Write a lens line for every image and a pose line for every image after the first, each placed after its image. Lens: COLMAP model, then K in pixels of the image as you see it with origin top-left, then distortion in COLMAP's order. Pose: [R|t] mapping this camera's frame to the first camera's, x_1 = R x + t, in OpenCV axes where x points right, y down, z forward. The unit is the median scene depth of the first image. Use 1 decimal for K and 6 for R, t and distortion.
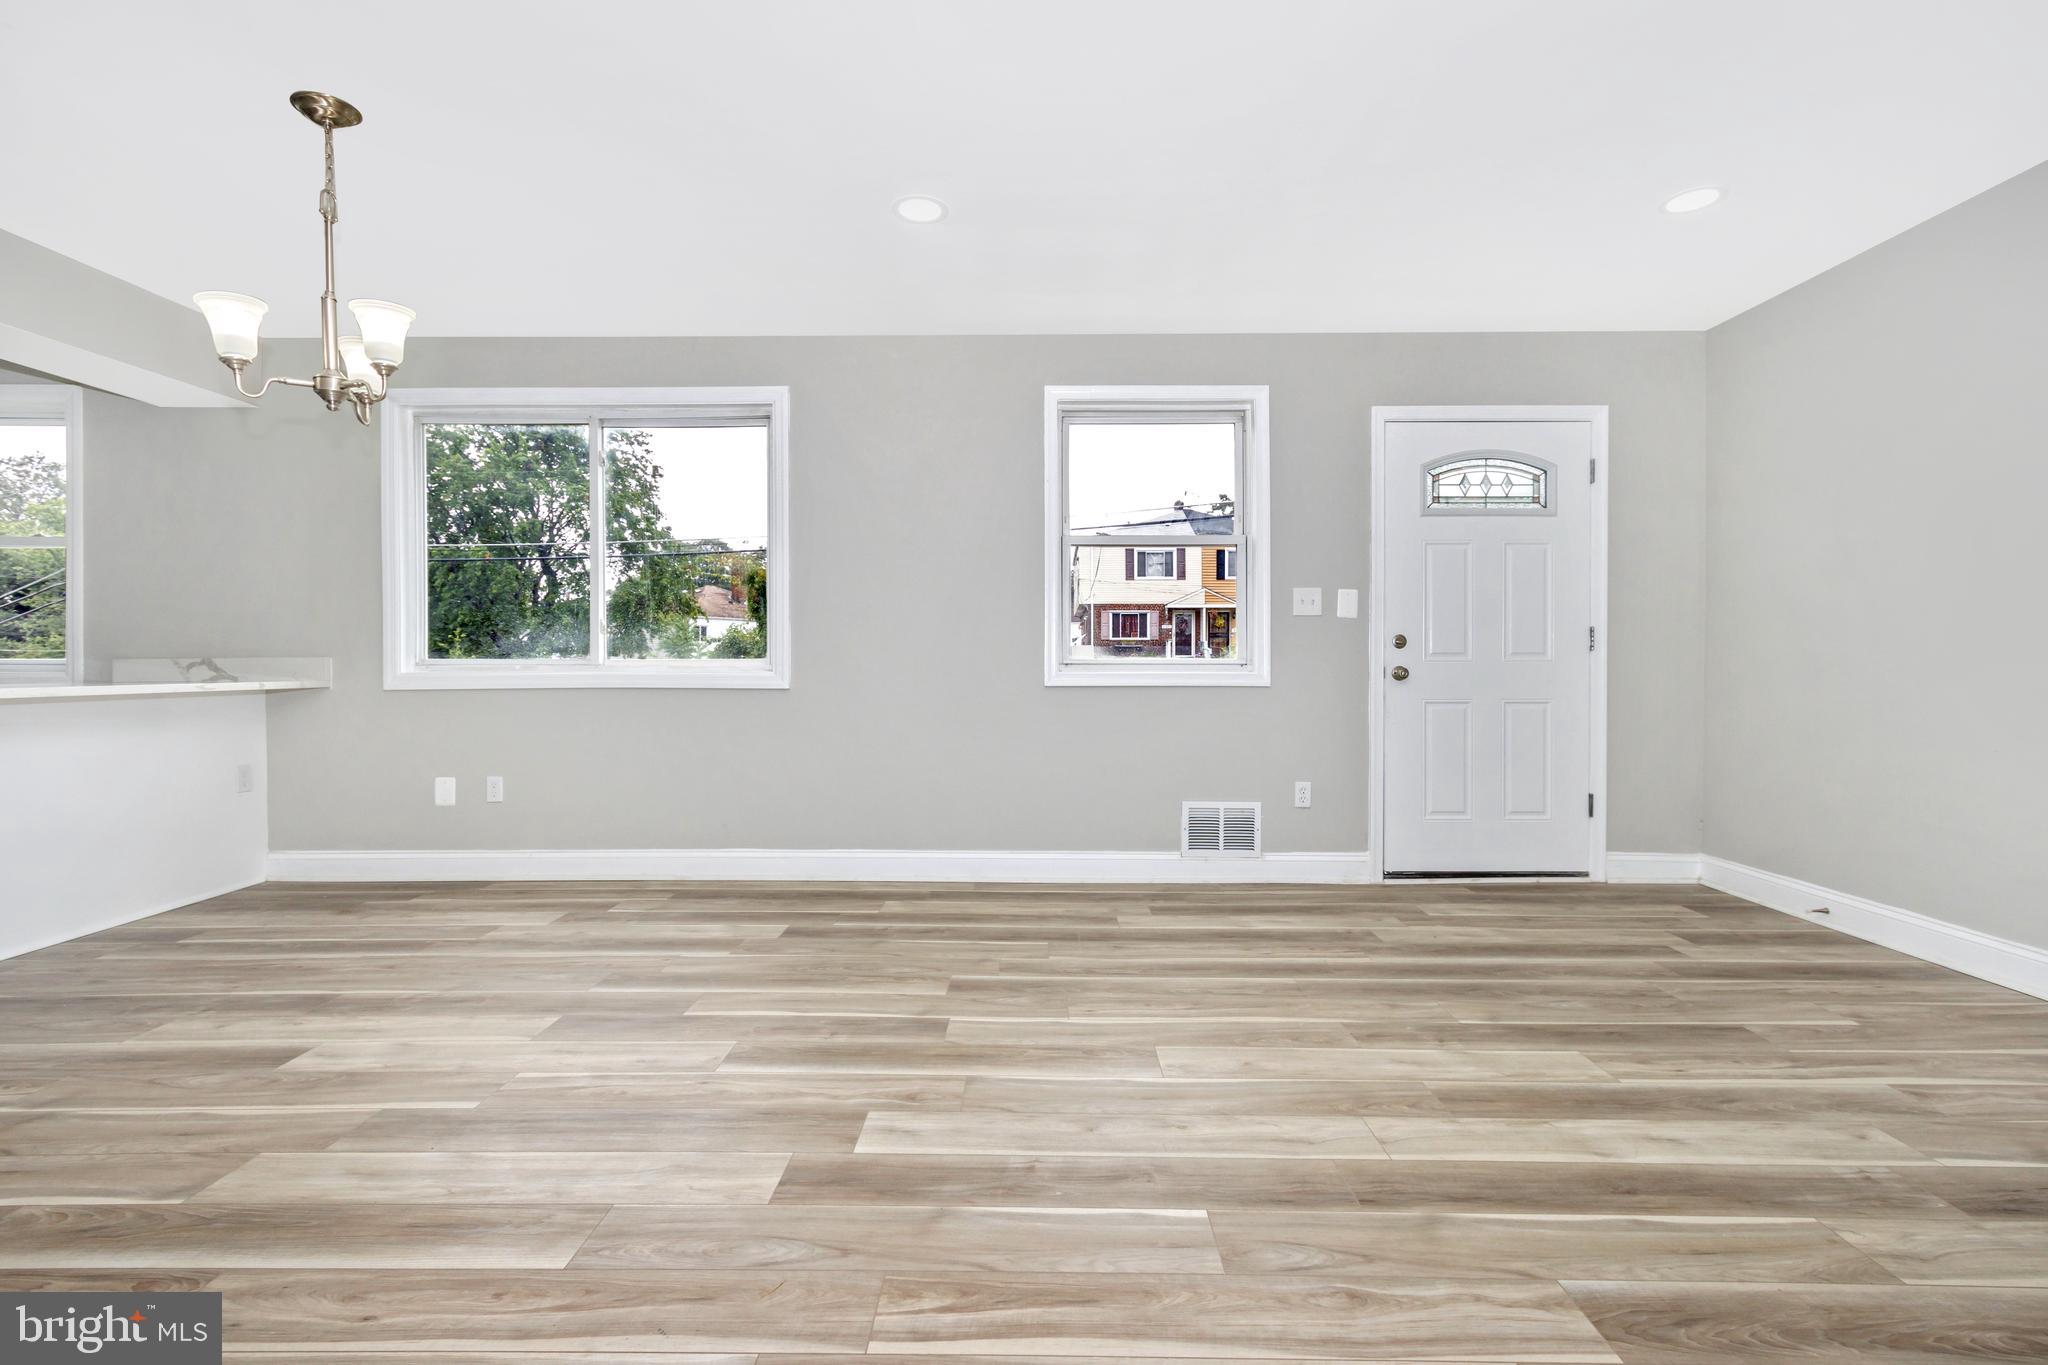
lens RADIAL K [[952.2, 0, 1026.0], [0, 952.2, 673.4], [0, 0, 1]] dist [0.010855, -0.001560]
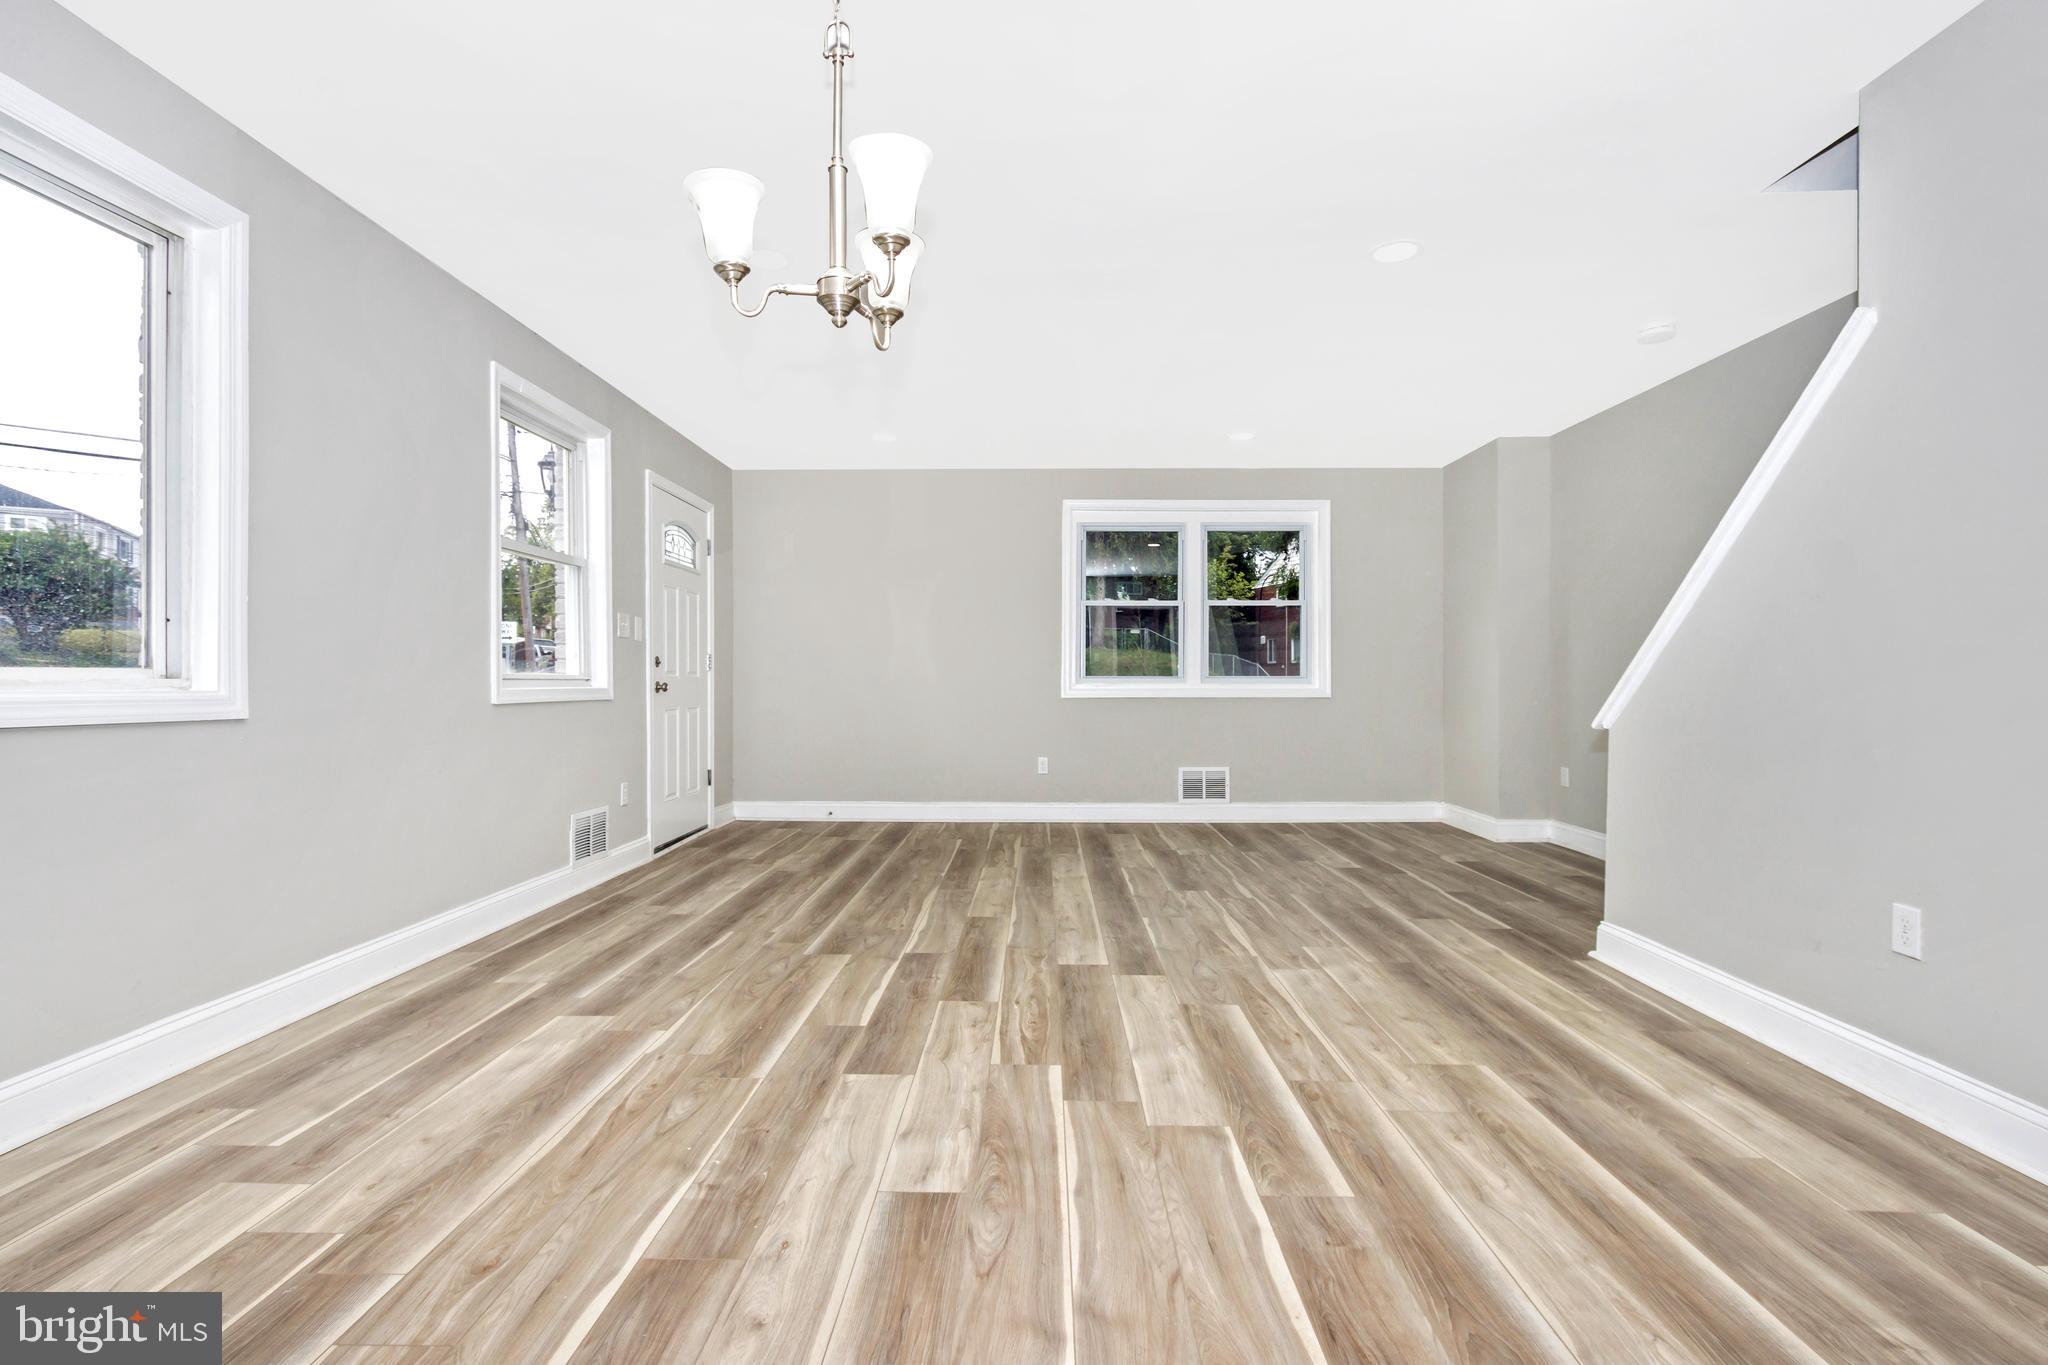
lens RADIAL K [[943.3, 0, 1034.5], [0, 943.3, 681.2], [0, 0, 1]] dist [0.001810, -0.000060]
pose [[-0.002995, 0.000192, 0.999995, -1.233149], [0.005491, 0.999985, -0.000176, -0.007709], [-0.999980, 0.005491, -0.002996, 0.741626]]
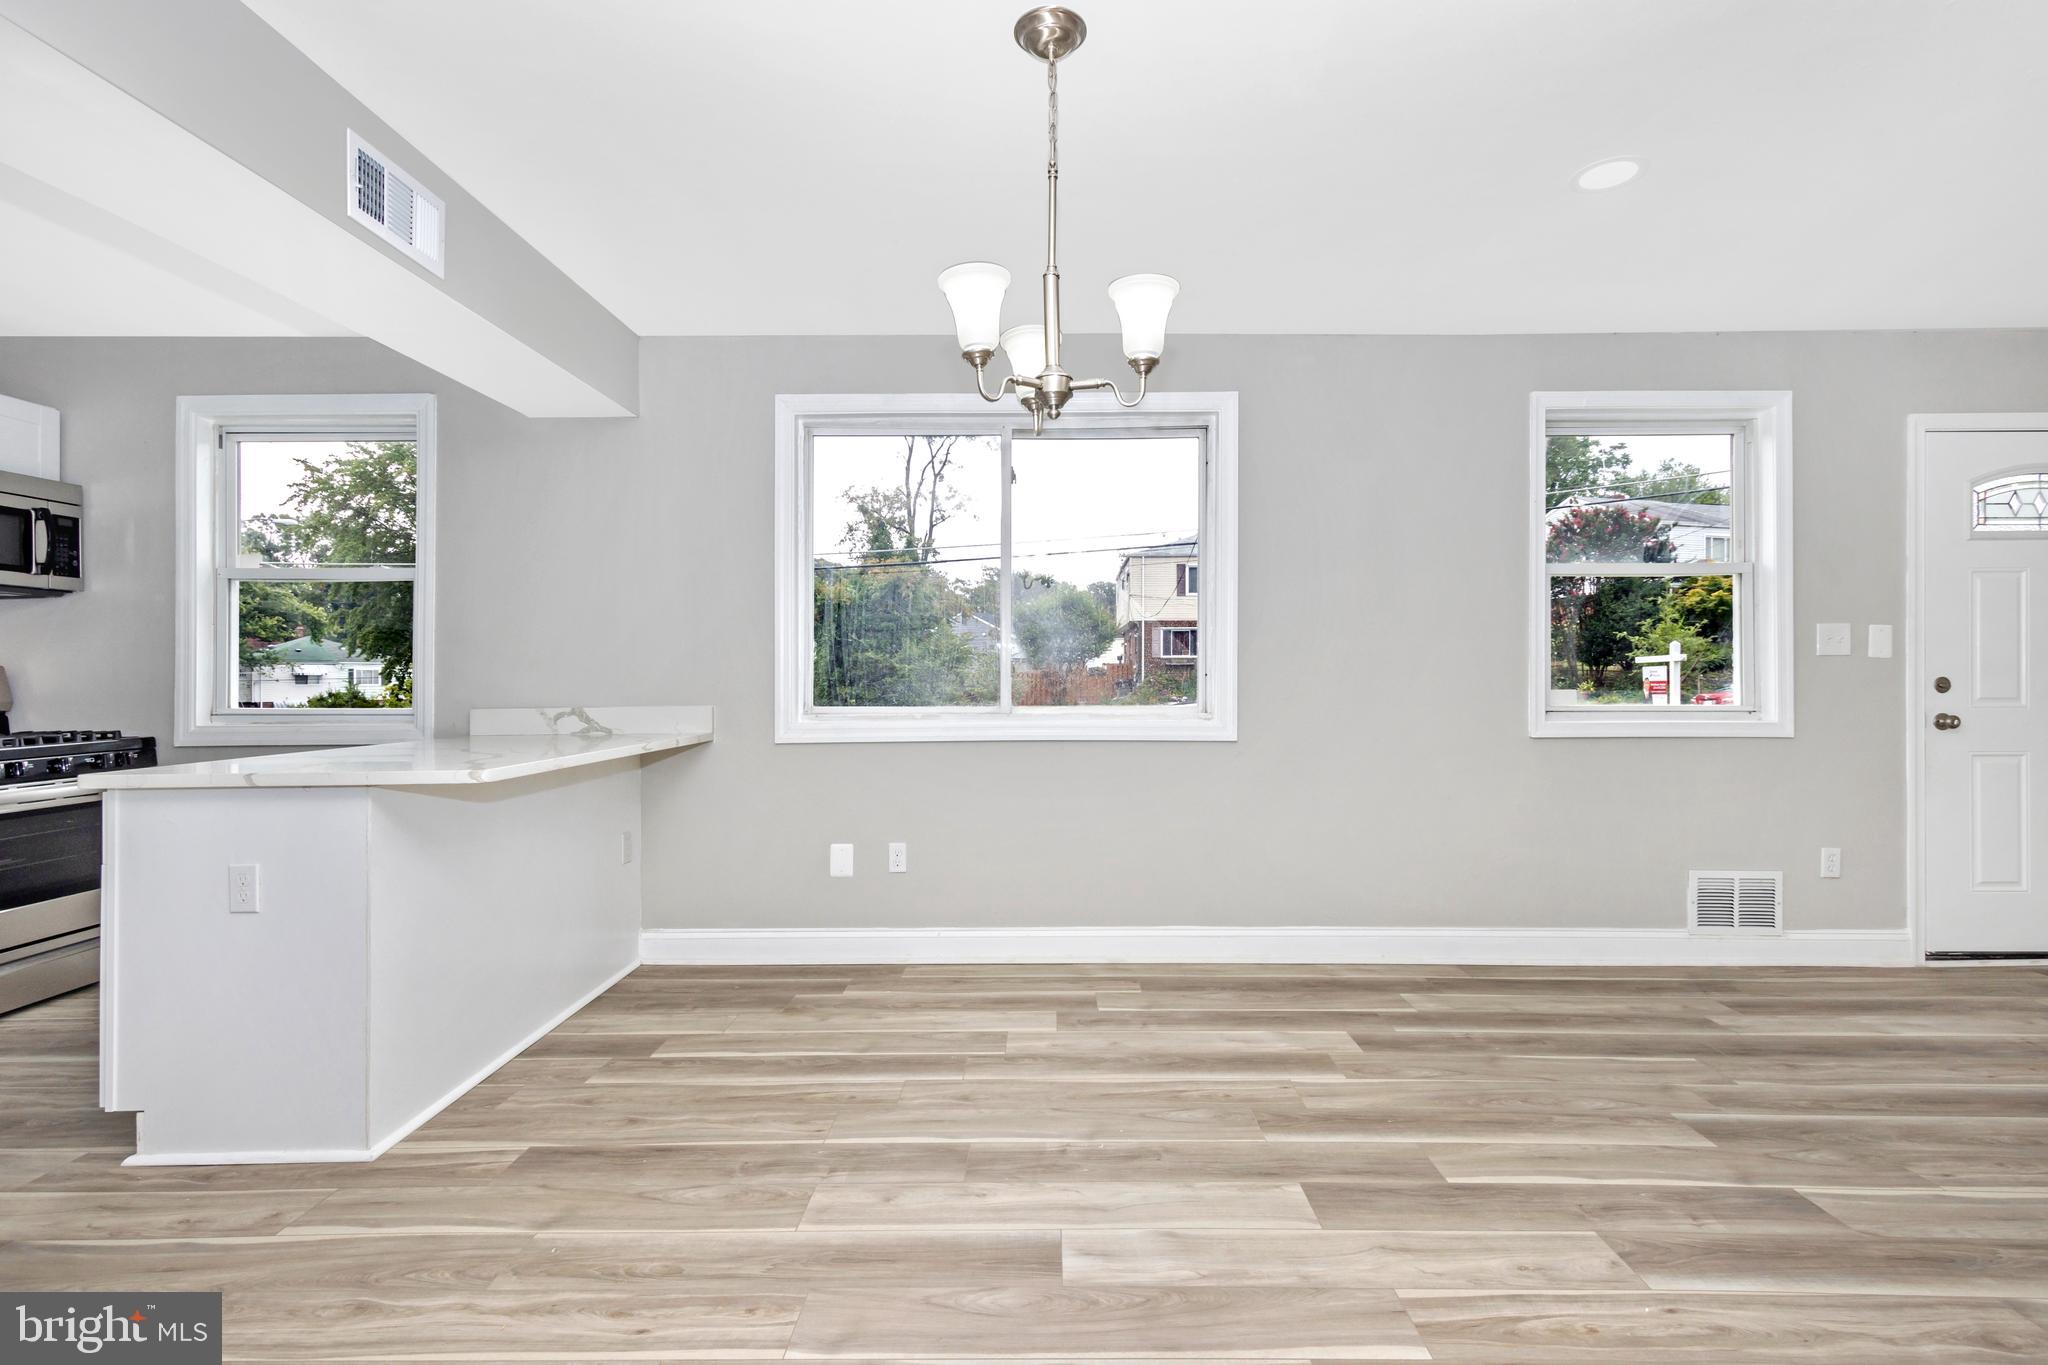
lens RADIAL K [[960.1, 0, 1024.0], [0, 960.1, 682.5], [0, 0, 1]] dist [0.005231, 0.000173]
pose [[0.999990, -0.003466, -0.002887, -0.639423], [0.003449, 0.999975, -0.006106, -0.048636], [0.002908, 0.006096, 0.999977, 0.178258]]
